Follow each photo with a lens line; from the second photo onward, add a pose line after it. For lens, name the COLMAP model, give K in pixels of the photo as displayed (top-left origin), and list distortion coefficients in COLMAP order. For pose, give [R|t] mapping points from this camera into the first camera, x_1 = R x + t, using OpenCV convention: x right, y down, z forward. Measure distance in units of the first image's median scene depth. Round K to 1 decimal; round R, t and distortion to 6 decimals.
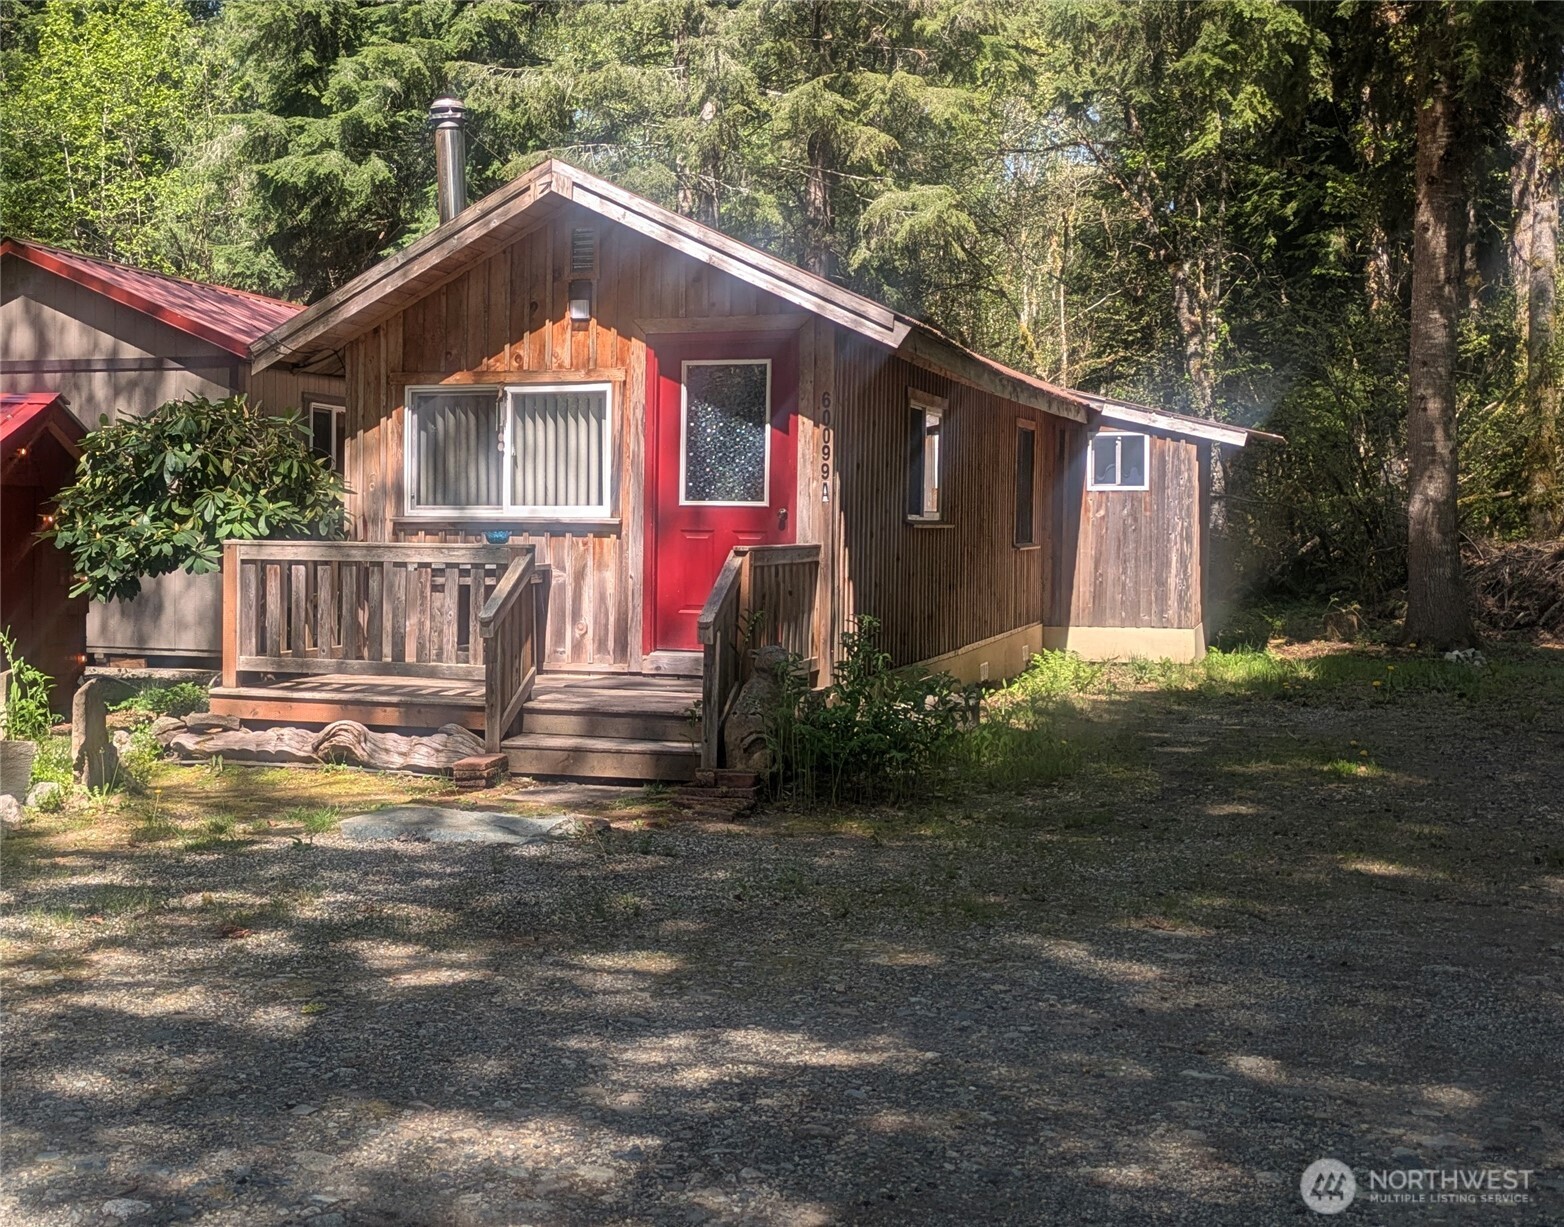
lens RADIAL K [[2027.4, 0, 782.4], [0, 2027.4, 550.1], [0, 0, 1]] dist [0.154075, -0.487300]
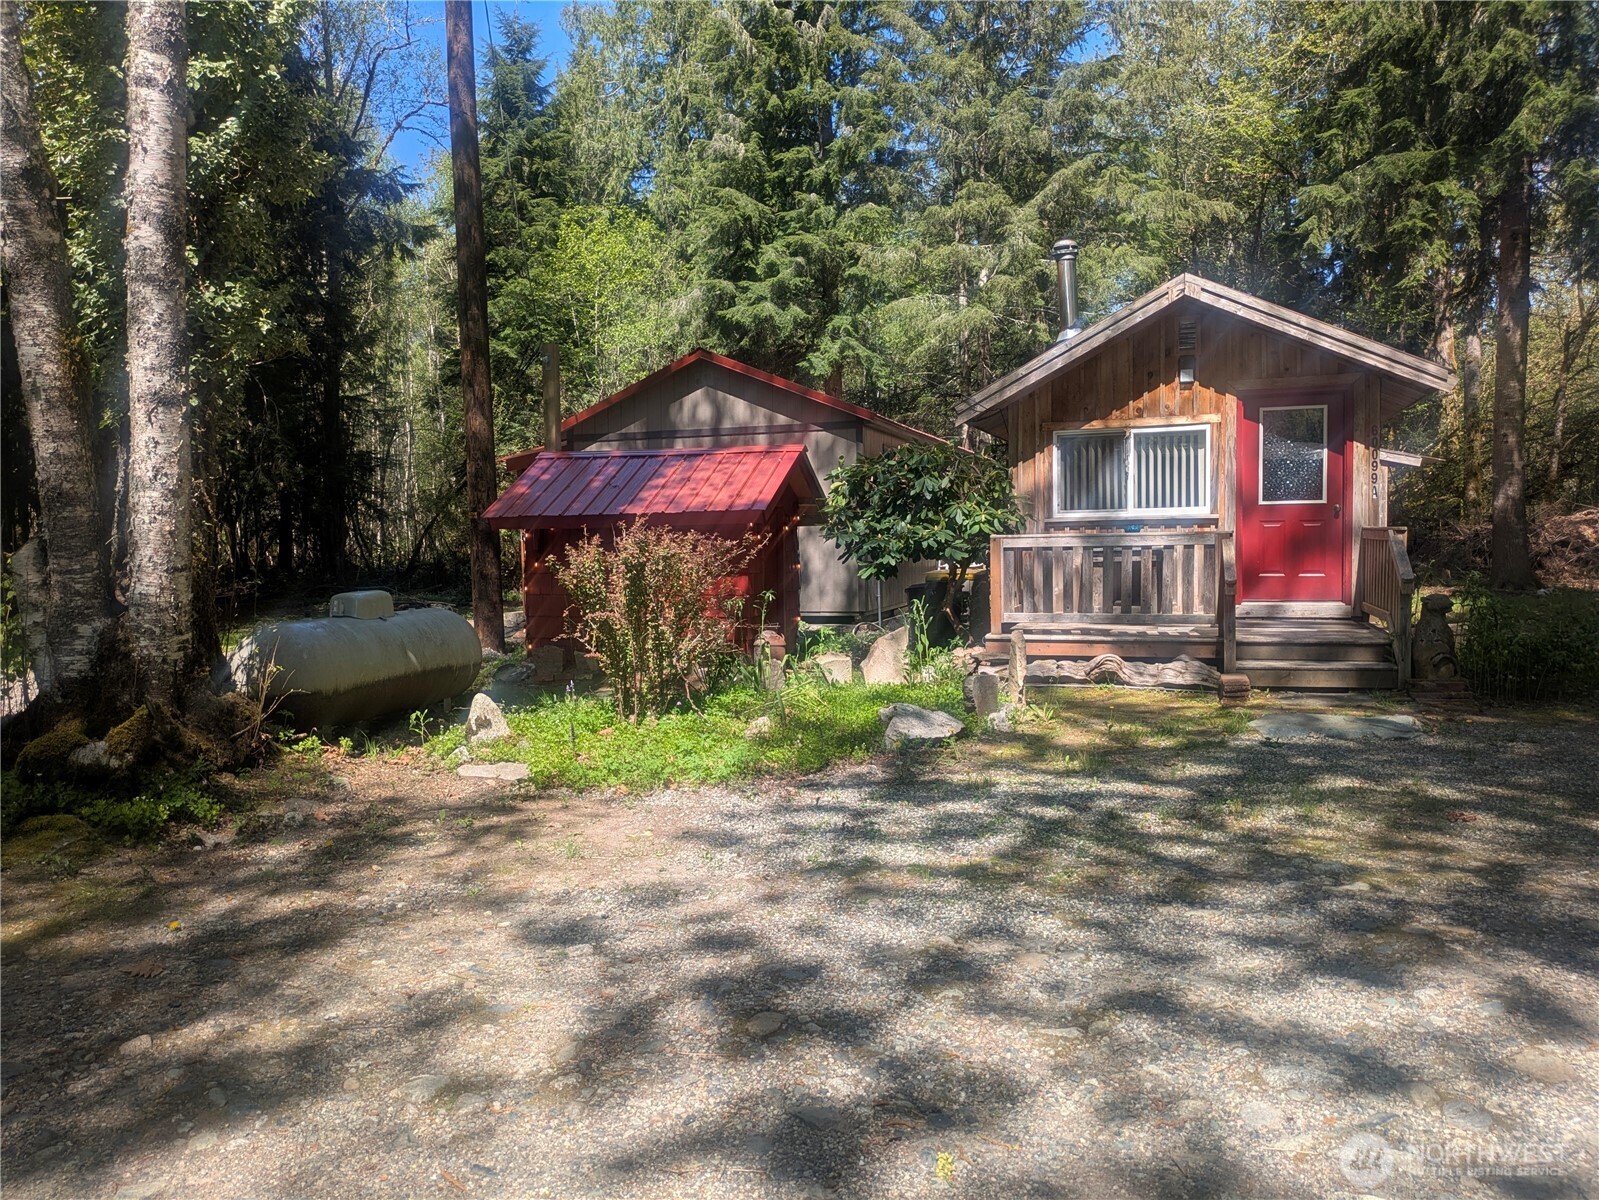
lens RADIAL K [[1118.8, 0, 799.5], [0, 1118.8, 600.0], [0, 0, 1]] dist [0.000827, -0.002062]
pose [[0.997901, -0.032002, 0.056294, -0.433237], [0.029489, 0.998555, 0.044916, 0.001314], [-0.057650, -0.043162, 0.997403, 0.186929]]
